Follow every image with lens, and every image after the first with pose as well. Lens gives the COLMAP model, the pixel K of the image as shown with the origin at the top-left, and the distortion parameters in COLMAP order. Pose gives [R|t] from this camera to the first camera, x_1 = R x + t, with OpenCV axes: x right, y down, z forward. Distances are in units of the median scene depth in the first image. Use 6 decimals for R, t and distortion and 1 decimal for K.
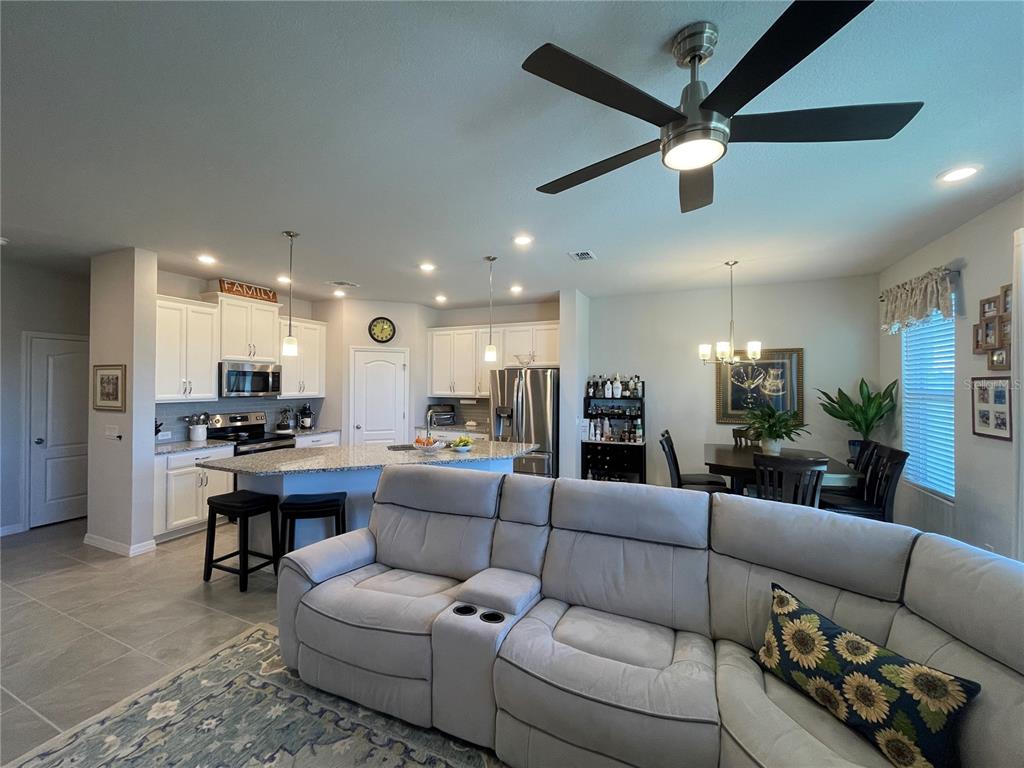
lens RADIAL K [[417.4, 0, 510.0], [0, 417.4, 382.4], [0, 0, 1]] dist [0.000371, -0.000353]
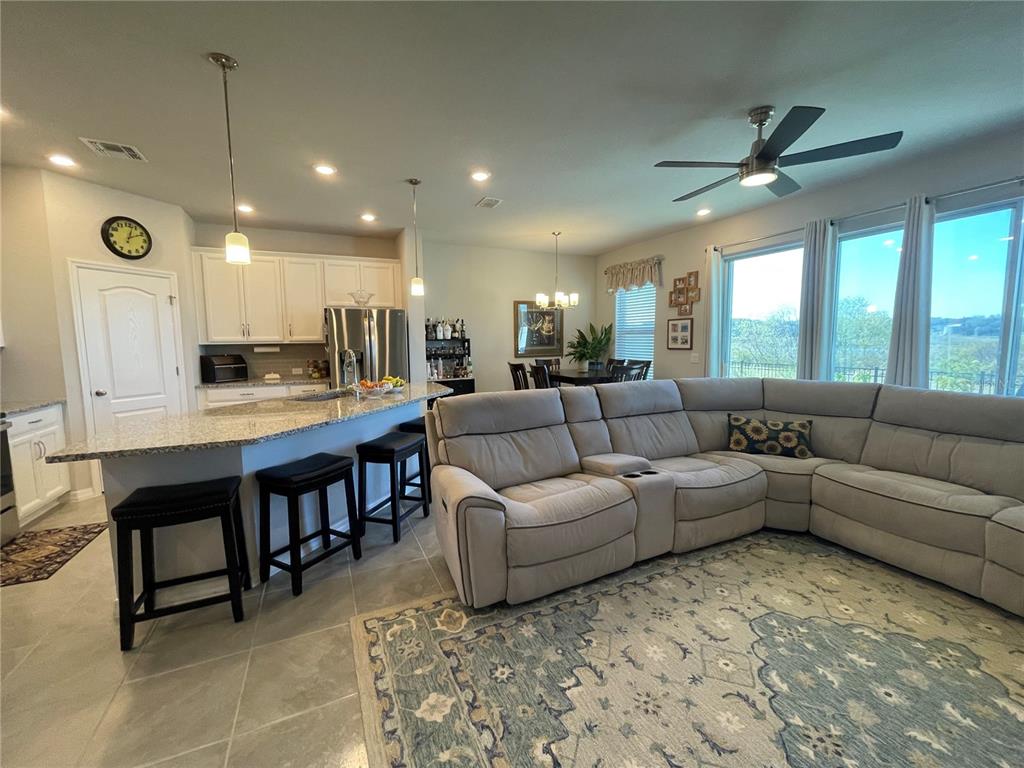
lens RADIAL K [[417.4, 0, 512.9], [0, 417.4, 378.5], [0, 0, 1]] dist [0.000371, -0.000353]
pose [[0.657107, -0.081425, 0.749387, -0.592746], [0.012098, 0.995160, 0.097521, 0.045078], [-0.753700, -0.055016, 0.654912, 0.192248]]
